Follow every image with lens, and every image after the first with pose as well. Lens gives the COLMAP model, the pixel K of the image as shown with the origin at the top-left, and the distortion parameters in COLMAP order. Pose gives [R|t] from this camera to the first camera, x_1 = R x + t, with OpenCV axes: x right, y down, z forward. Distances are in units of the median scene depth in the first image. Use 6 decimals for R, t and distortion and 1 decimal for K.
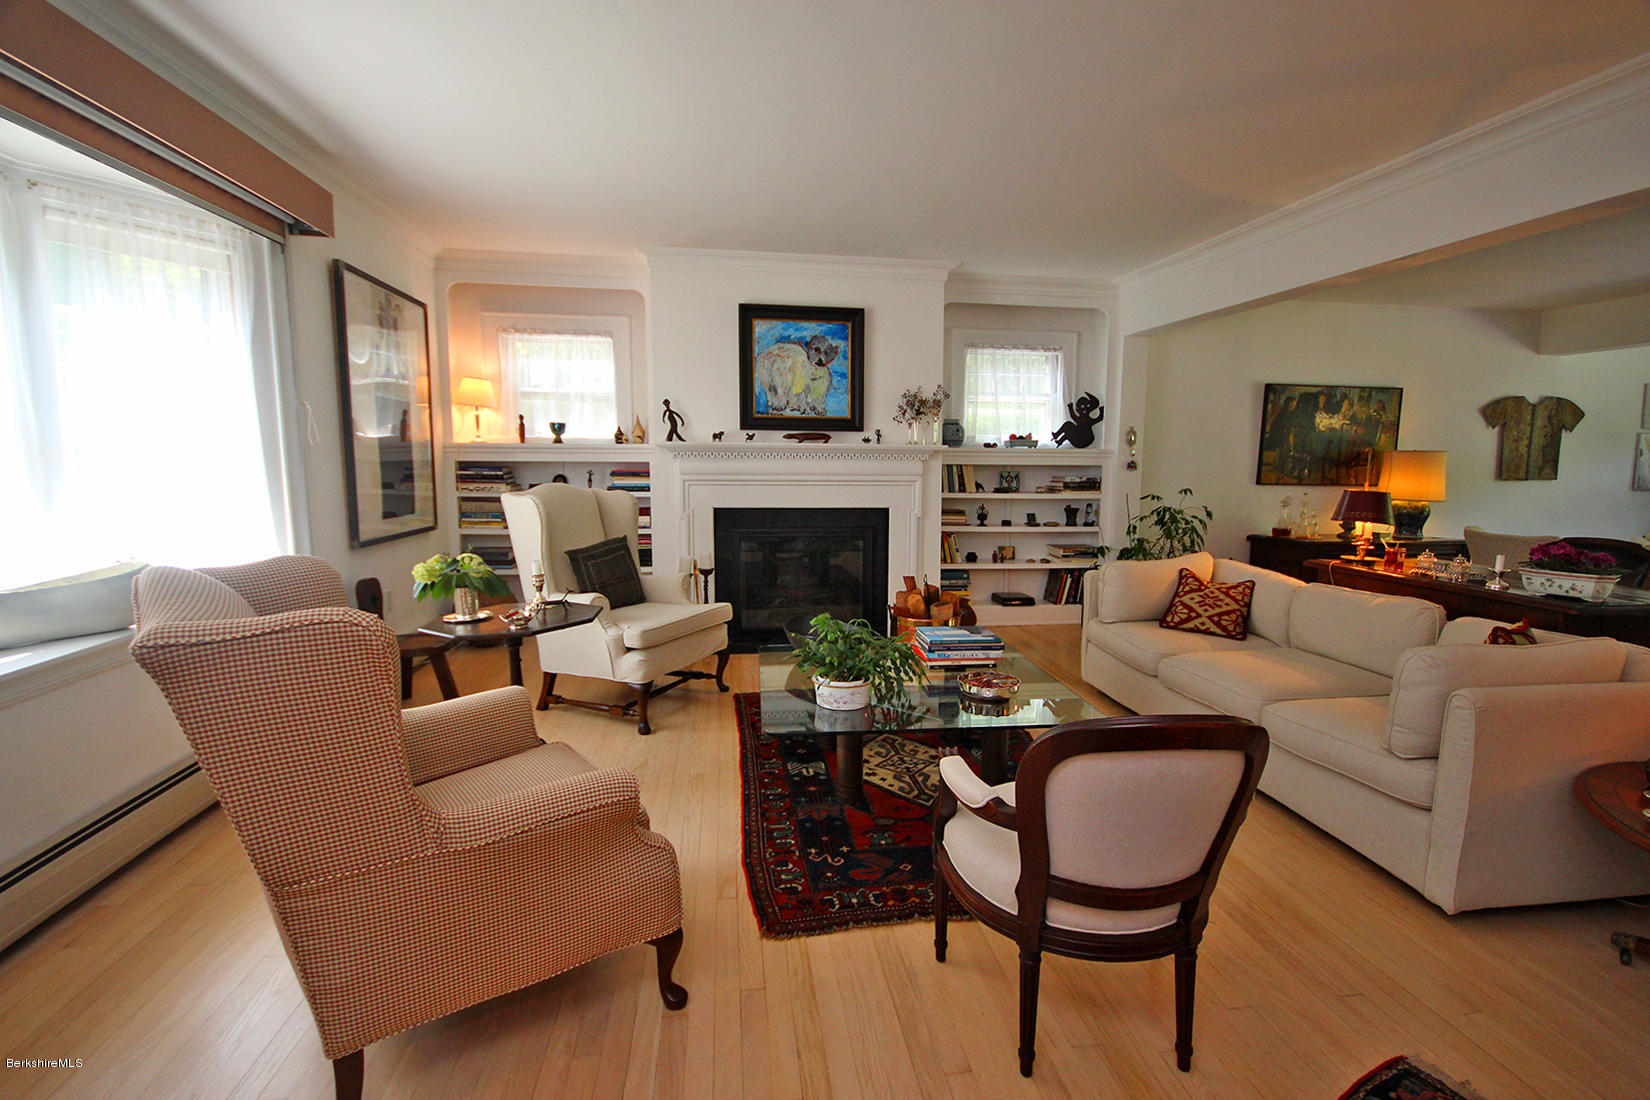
lens RADIAL K [[815.0, 0, 833.0], [0, 815.0, 571.2], [0, 0, 1]] dist [0.008442, -0.008081]
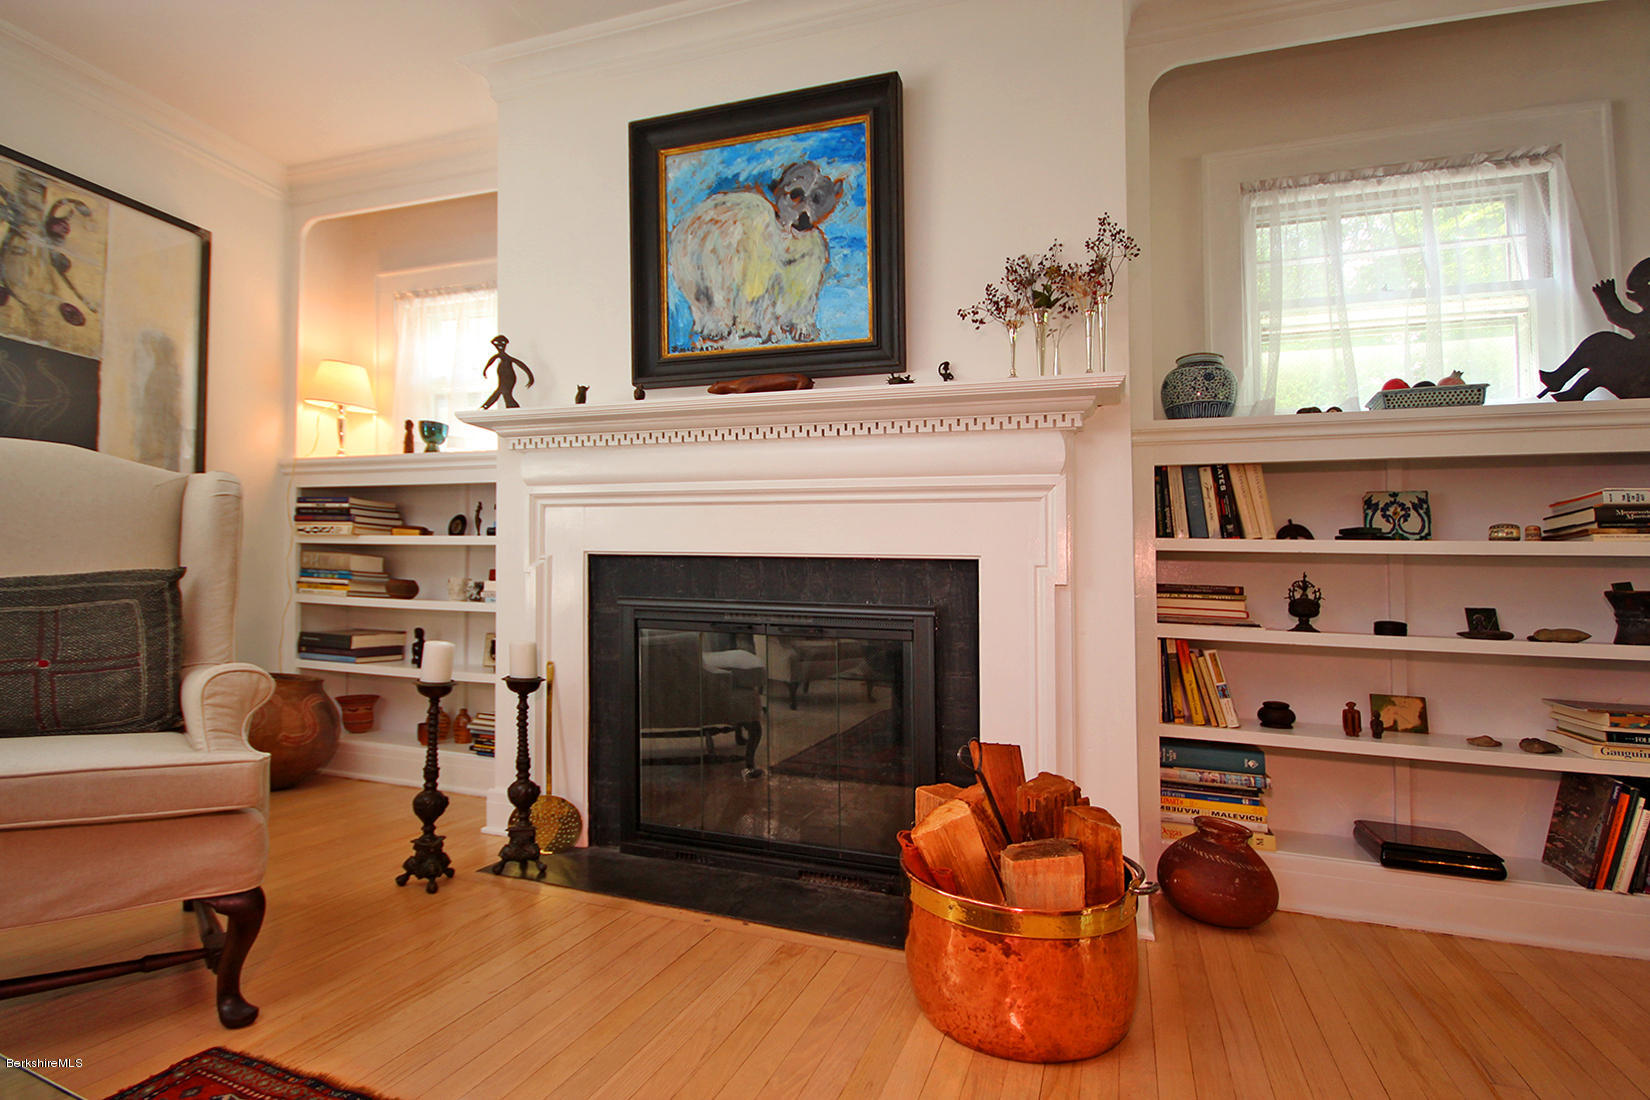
lens RADIAL K [[781.9, 0, 798.7], [0, 781.9, 566.0], [0, 0, 1]] dist [0.006277, -0.006078]
pose [[0.865532, -0.006319, -0.500814, 0.185677], [-0.088853, 0.982123, -0.165953, -0.005837], [0.492910, 0.188136, 0.849497, 0.662060]]
